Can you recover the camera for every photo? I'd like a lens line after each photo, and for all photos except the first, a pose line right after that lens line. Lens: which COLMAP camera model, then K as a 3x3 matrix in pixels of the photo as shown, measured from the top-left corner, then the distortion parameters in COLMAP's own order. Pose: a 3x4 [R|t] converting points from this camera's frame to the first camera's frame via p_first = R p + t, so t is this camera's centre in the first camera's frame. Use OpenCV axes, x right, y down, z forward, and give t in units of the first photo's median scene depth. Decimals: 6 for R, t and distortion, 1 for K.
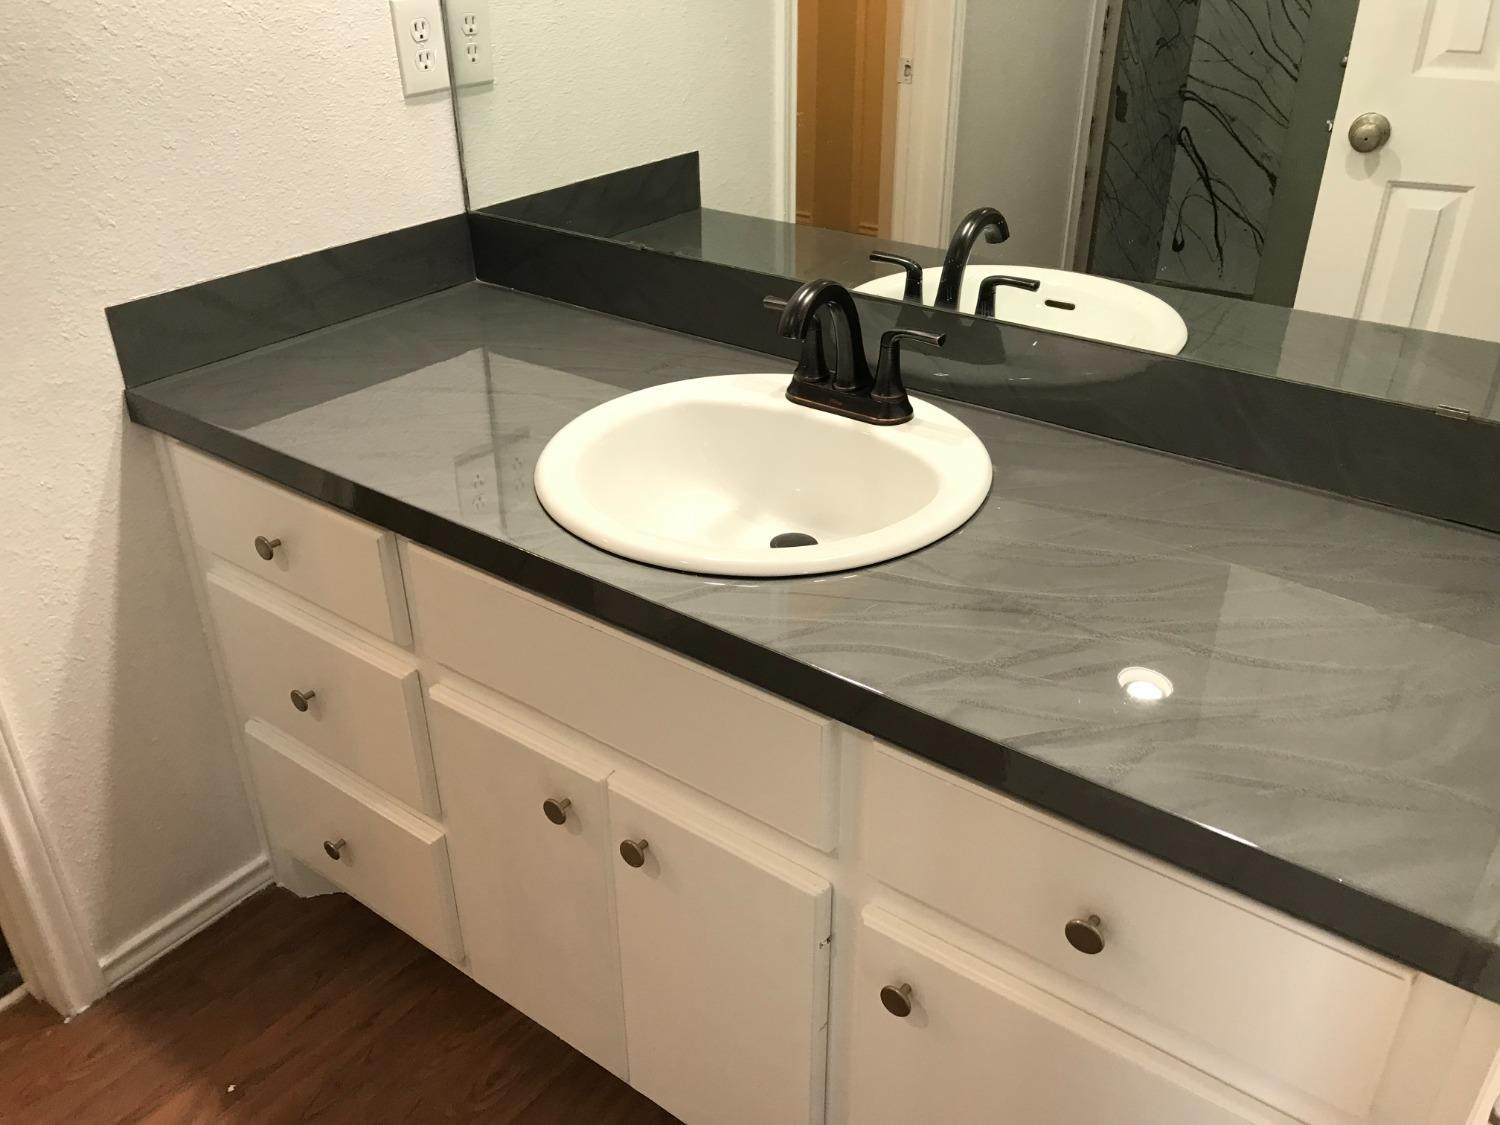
lens RADIAL K [[1224.9, 0, 751.2], [0, 1224.9, 563.4], [0, 0, 1]] dist [0.055722, -0.057307]
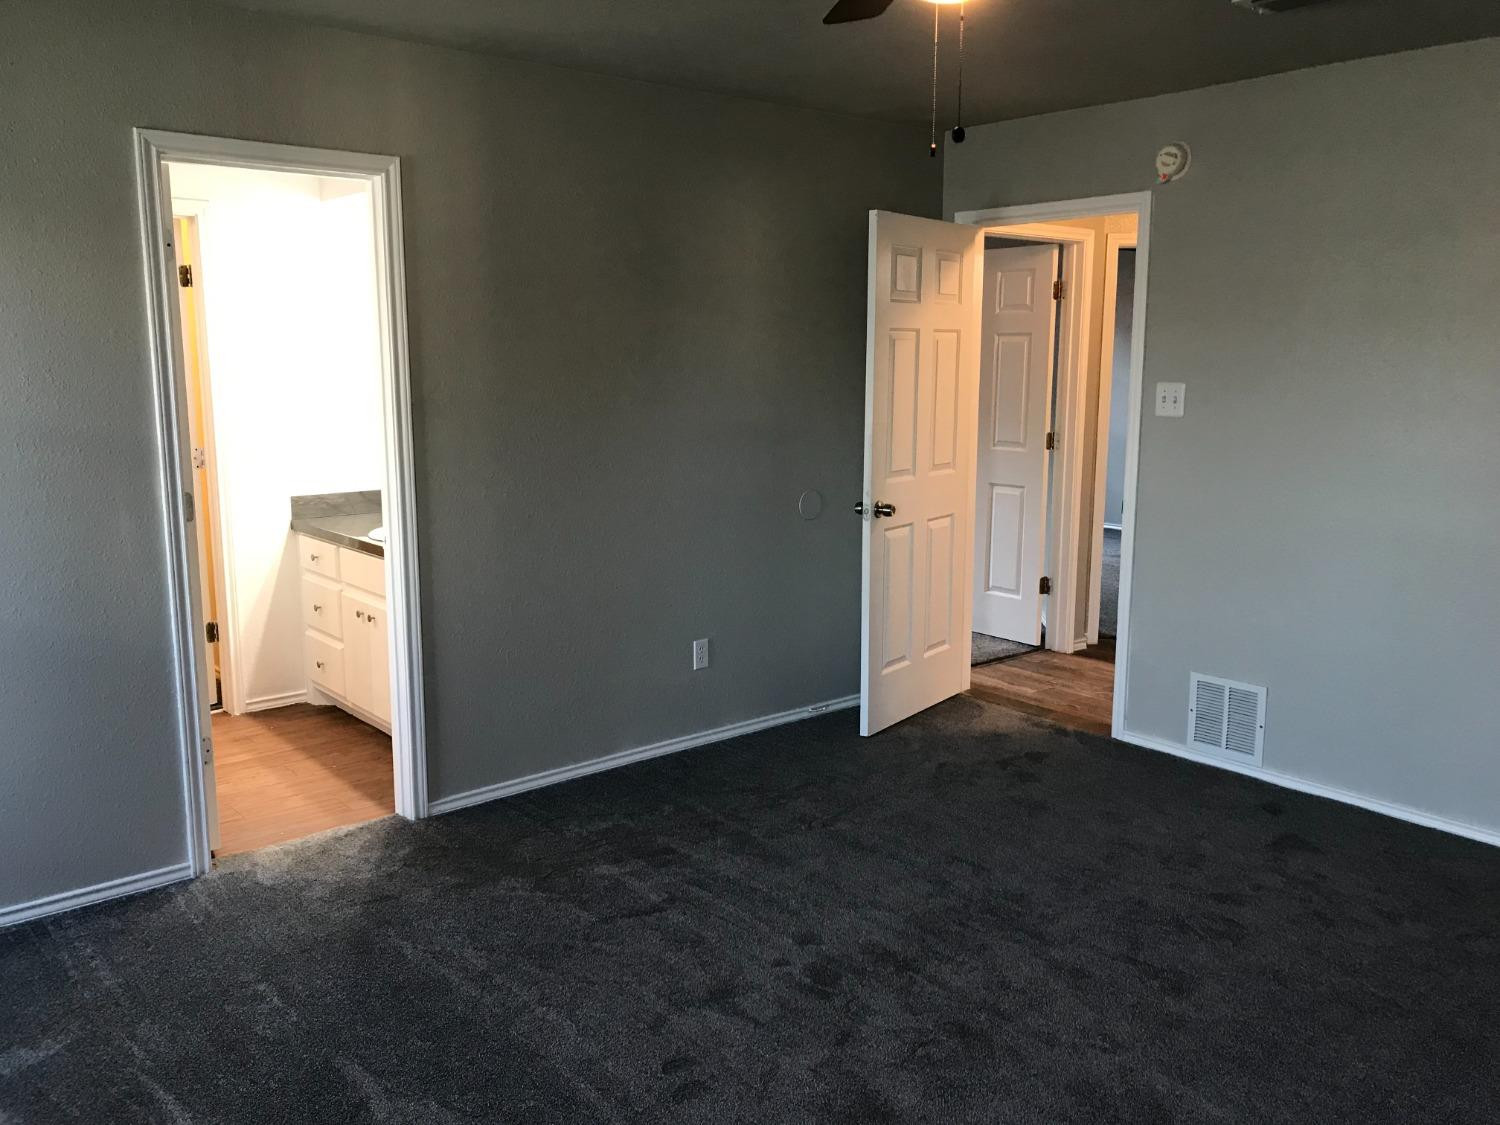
lens RADIAL K [[1224.9, 0, 747.3], [0, 1224.9, 565.1], [0, 0, 1]] dist [0.055722, -0.057307]
pose [[0.971064, 0.041800, -0.235132, 1.632203], [-0.123253, 0.931026, -0.343510, 1.048975], [0.204555, 0.362551, 0.909238, -1.953736]]
